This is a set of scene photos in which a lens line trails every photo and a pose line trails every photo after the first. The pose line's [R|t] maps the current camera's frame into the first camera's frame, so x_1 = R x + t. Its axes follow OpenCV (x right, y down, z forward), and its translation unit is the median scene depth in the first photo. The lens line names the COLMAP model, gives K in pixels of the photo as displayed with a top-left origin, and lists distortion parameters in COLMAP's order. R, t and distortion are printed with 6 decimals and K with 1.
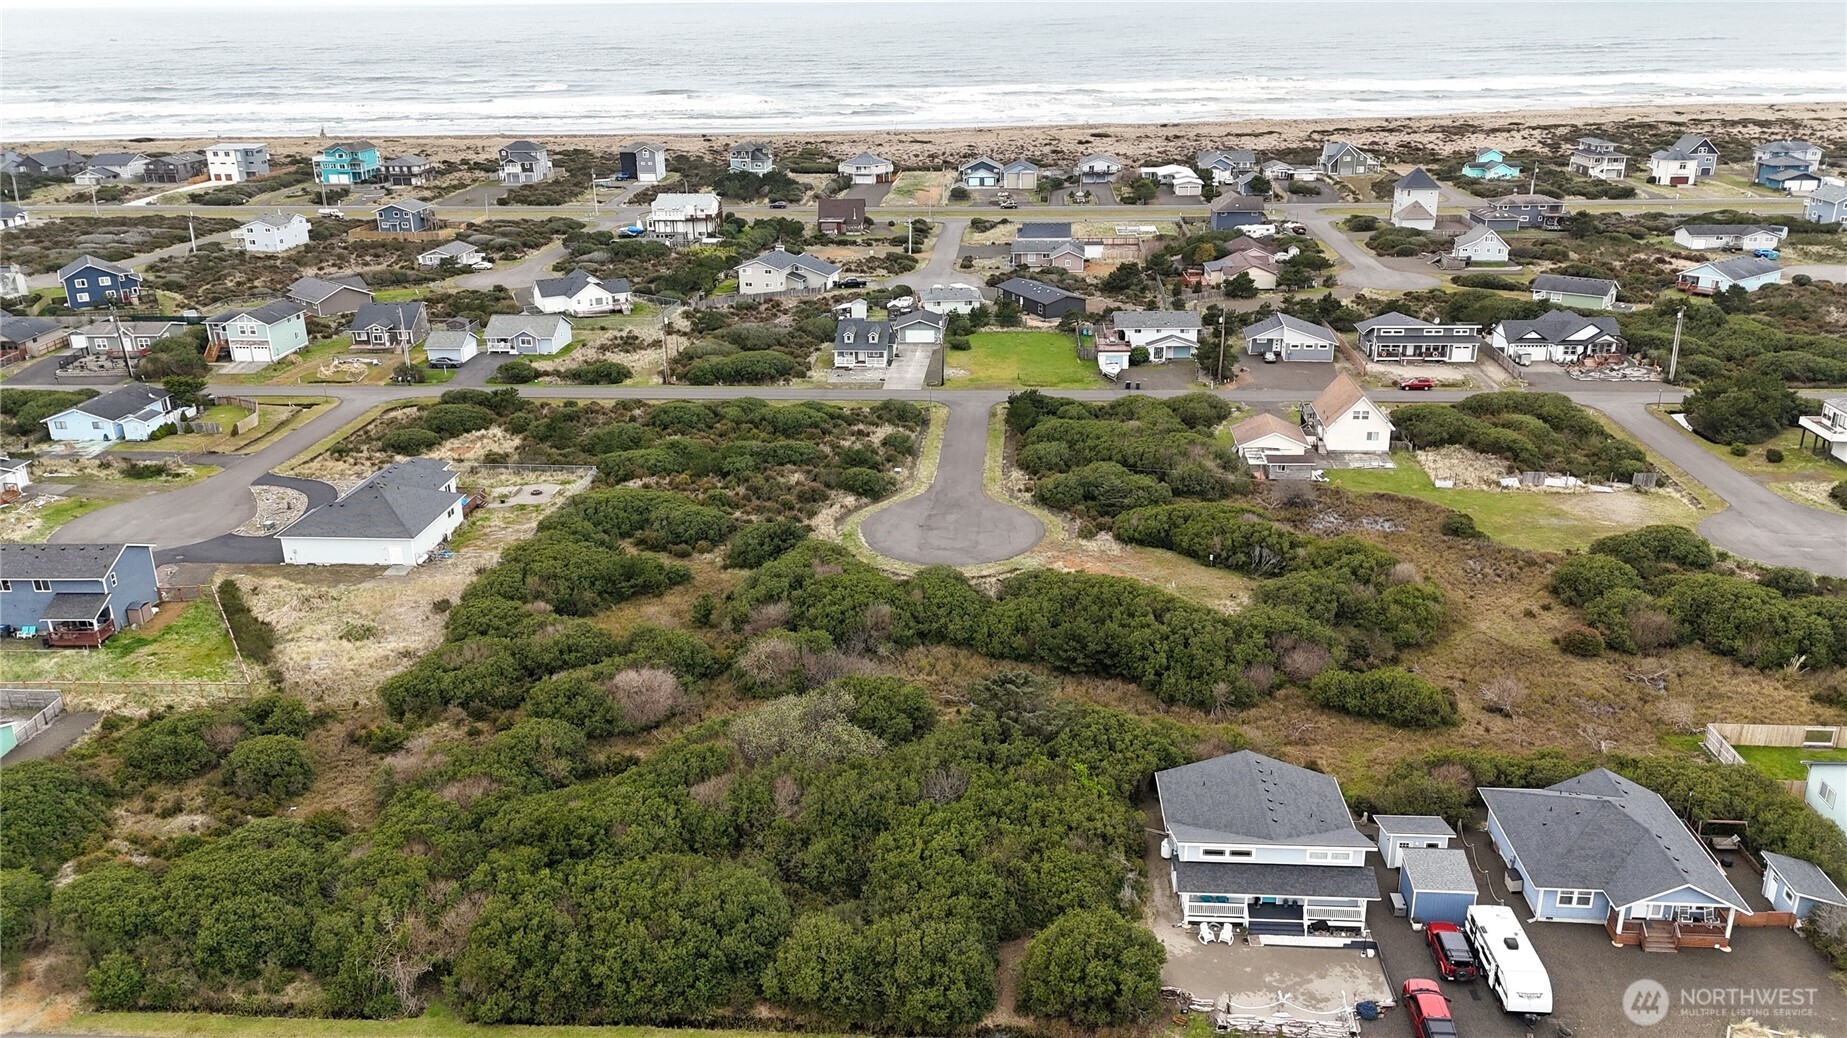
lens RADIAL K [[1380.7, 0, 924.3], [0, 1380.7, 521.7], [0, 0, 1]] dist [0.089139, -0.081497]
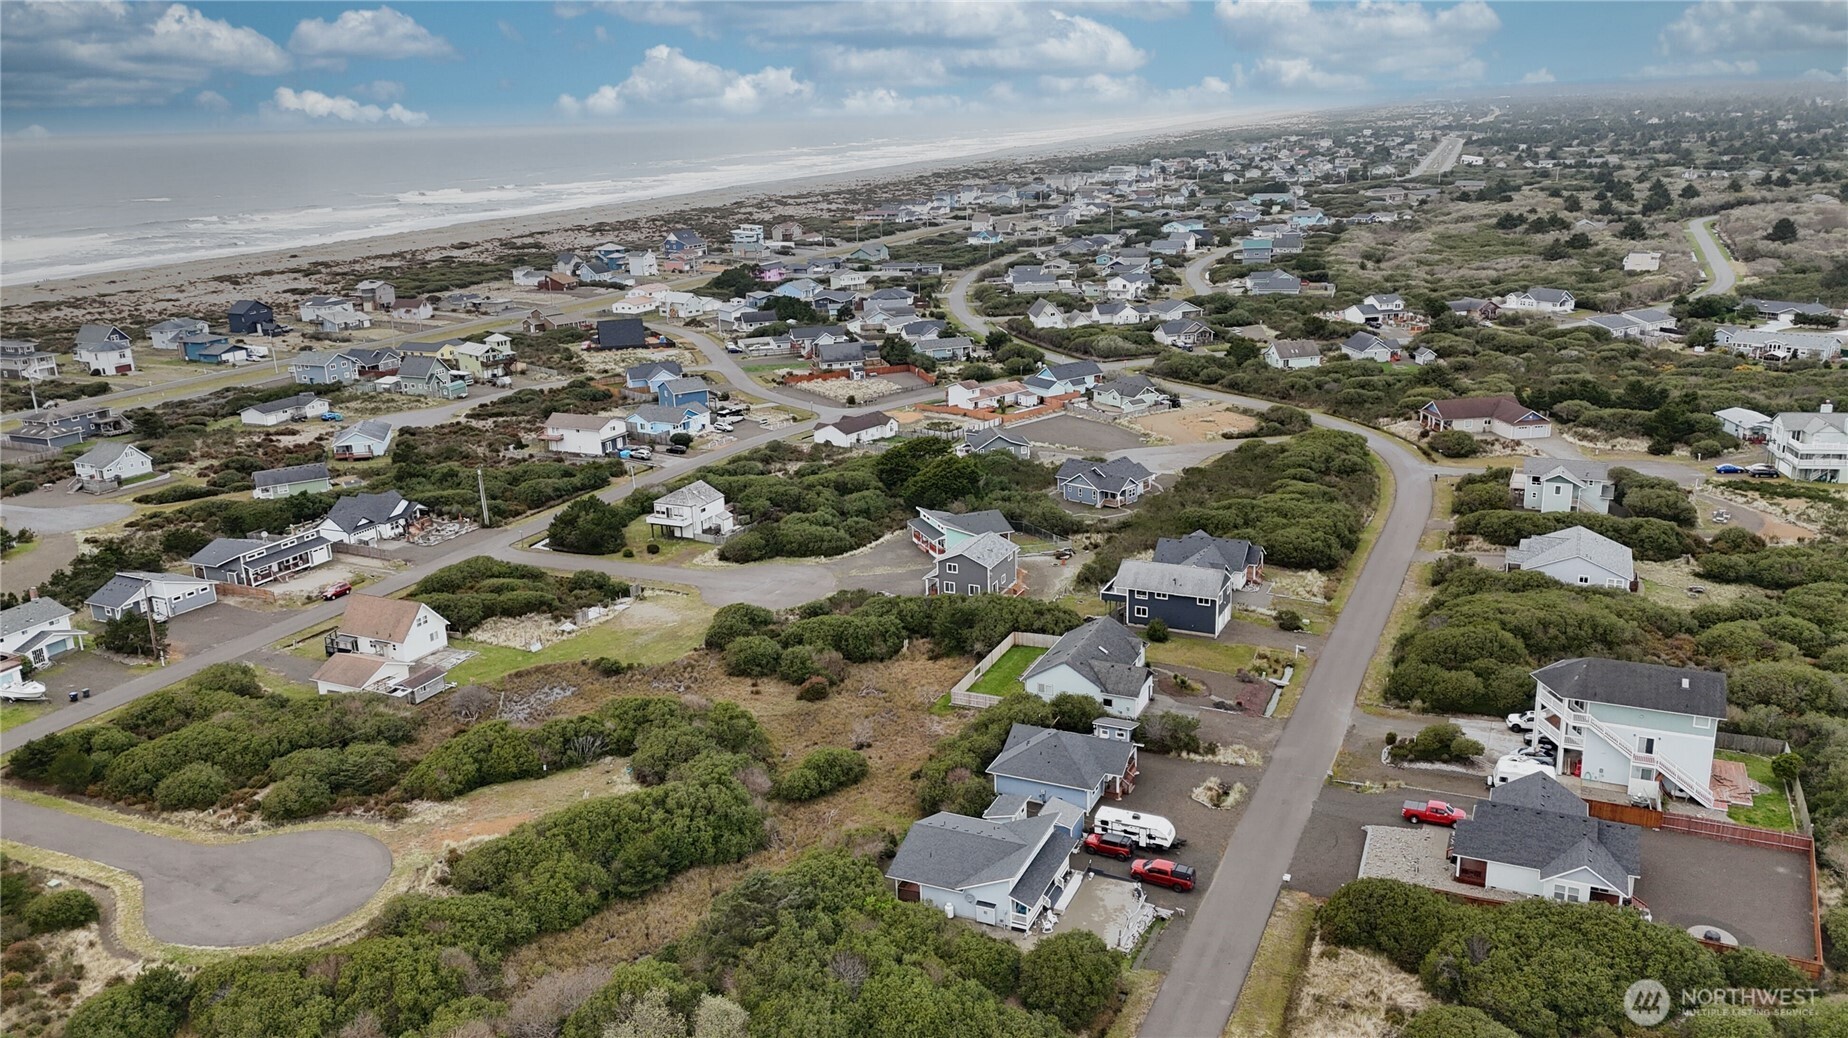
lens RADIAL K [[1398.7, 0, 929.2], [0, 1398.7, 518.2], [0, 0, 1]] dist [0.089114, -0.081091]
pose [[0.349665, -0.260113, 0.900042, -0.525001], [0.355574, 0.925651, 0.129374, -0.159786], [-0.866776, 0.274794, 0.416157, 0.214768]]
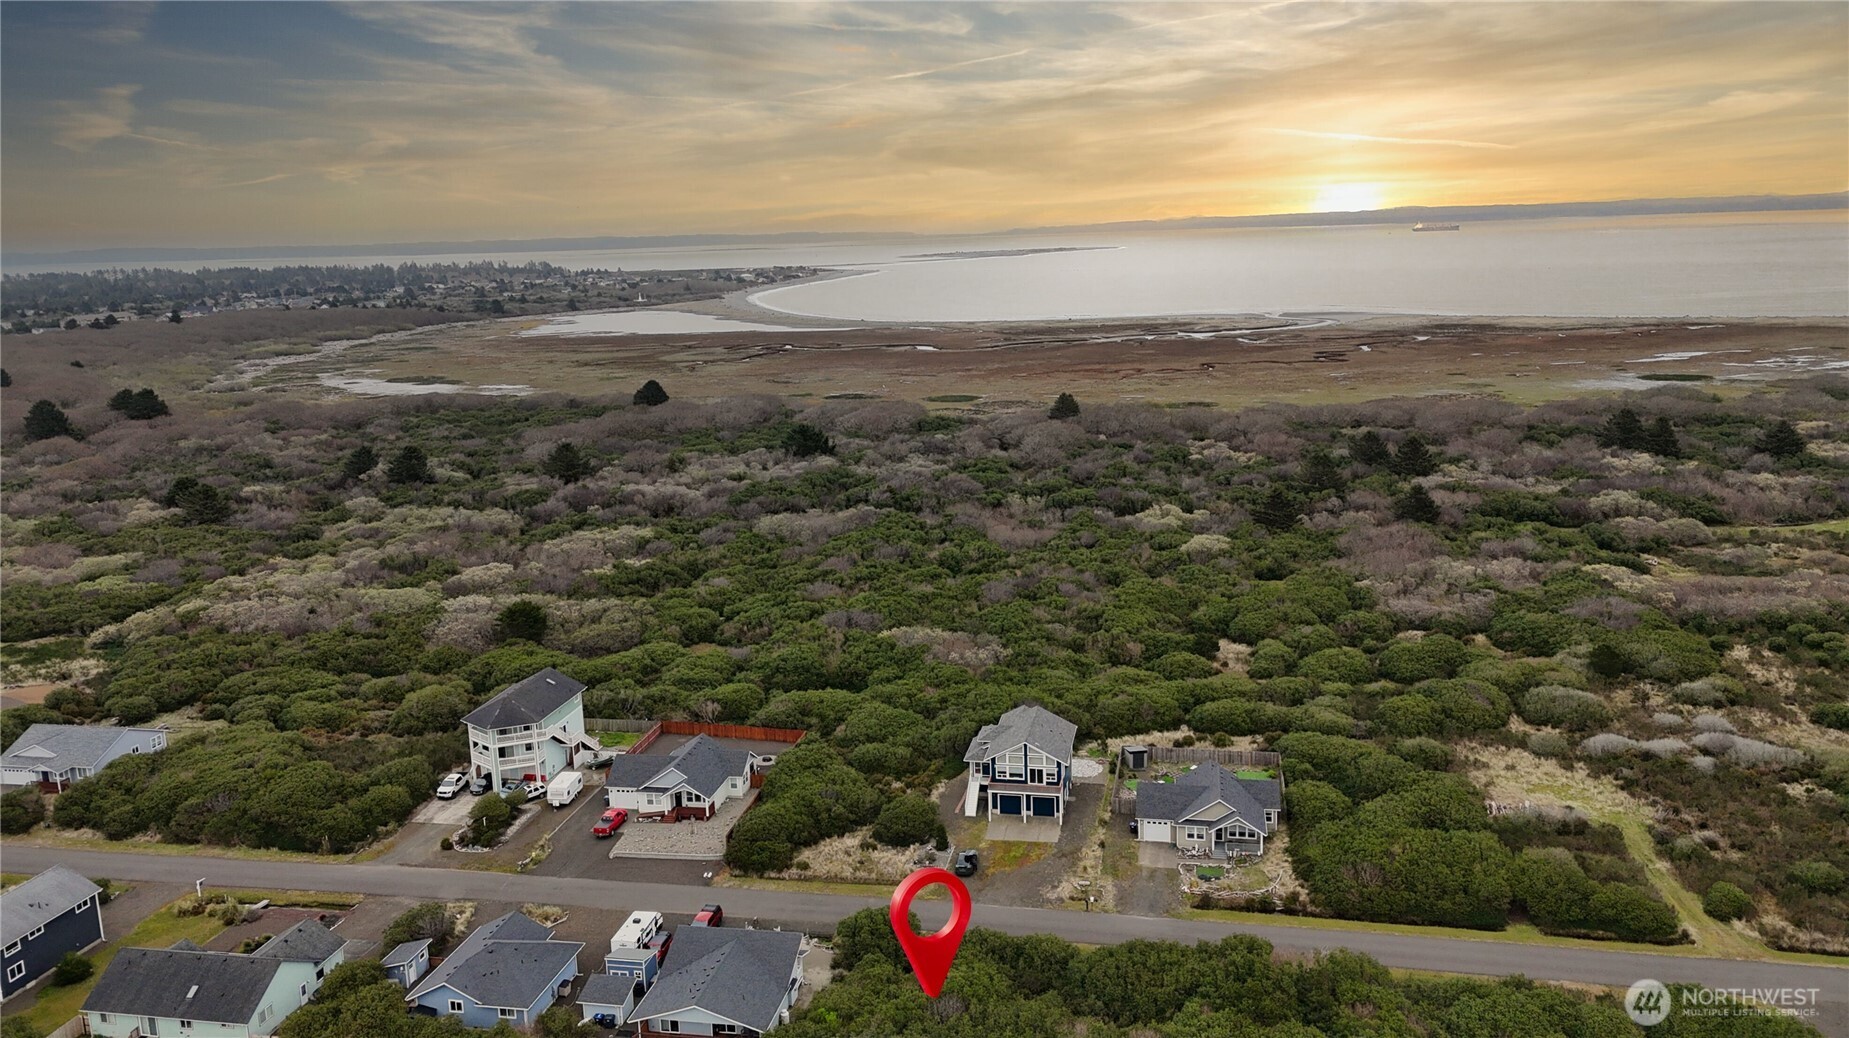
lens RADIAL K [[1382.2, 0, 925.3], [0, 1382.2, 521.7], [0, 0, 1]] dist [0.089139, -0.081497]
pose [[-0.990812, 0.019140, 0.133888, -0.080799], [0.088390, 0.840915, 0.533900, -0.487495], [-0.102369, 0.540829, -0.834880, 1.054399]]
